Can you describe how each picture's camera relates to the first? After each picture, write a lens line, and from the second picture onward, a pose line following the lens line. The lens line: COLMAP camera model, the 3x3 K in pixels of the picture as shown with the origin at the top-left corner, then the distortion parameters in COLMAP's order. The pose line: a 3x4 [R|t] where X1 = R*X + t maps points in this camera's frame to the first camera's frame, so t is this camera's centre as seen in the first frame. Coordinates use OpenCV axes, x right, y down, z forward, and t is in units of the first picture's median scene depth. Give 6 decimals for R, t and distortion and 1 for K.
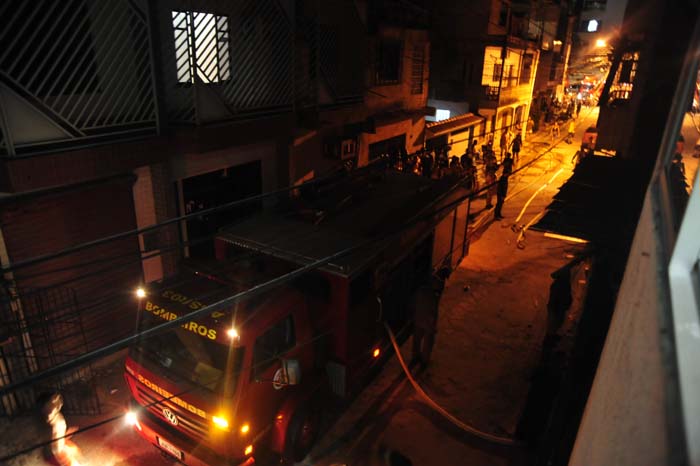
lens RADIAL K [[462.4, 0, 350.0], [0, 462.4, 247.3], [0, 0, 1]] dist [-0.130561, 0.095474]
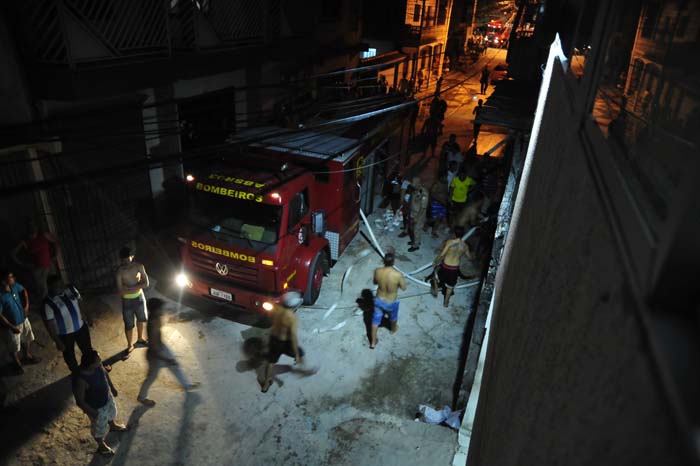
lens RADIAL K [[462.4, 0, 350.0], [0, 462.4, 247.3], [0, 0, 1]] dist [-0.130561, 0.095474]
pose [[0.982159, -0.062687, 0.177297, -0.062968], [0.042159, 0.992205, 0.117272, 0.040812], [-0.183267, -0.107705, 0.977145, -0.093407]]
